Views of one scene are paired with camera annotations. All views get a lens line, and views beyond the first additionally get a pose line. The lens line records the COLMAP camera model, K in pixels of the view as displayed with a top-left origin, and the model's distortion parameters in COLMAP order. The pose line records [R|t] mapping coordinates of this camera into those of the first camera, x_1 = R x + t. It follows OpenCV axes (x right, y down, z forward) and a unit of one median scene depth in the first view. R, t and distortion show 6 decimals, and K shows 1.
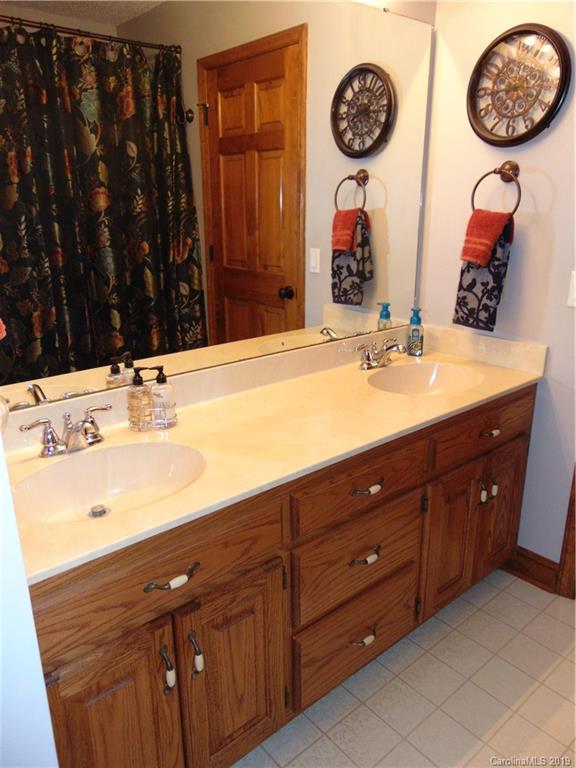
lens RADIAL K [[571.2, 0, 288.0], [0, 571.2, 384.0], [0, 0, 1]] dist [-0.025115, 0.040185]
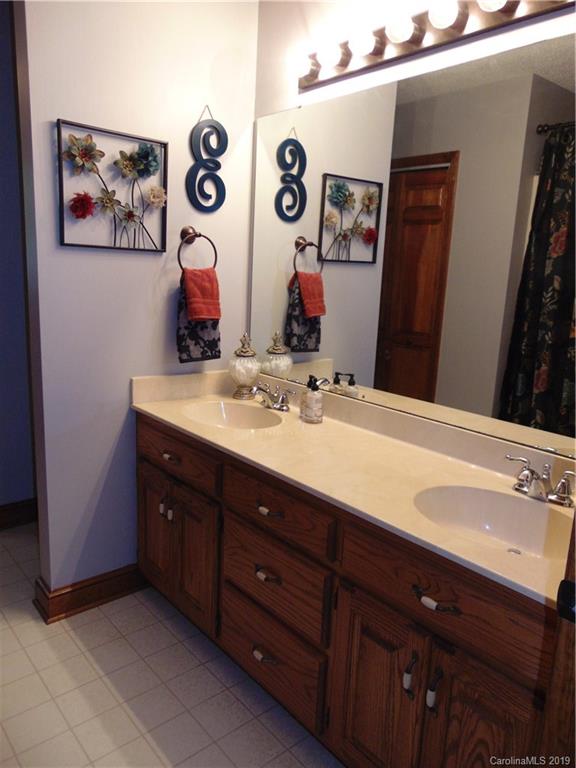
lens RADIAL K [[571.2, 0, 288.0], [0, 571.2, 384.0], [0, 0, 1]] dist [-0.025115, 0.040185]
pose [[-0.022029, 0.201698, -0.979200, 1.211851], [-0.334755, 0.921413, 0.197326, -0.287966], [0.942048, 0.332139, 0.047222, 0.911154]]
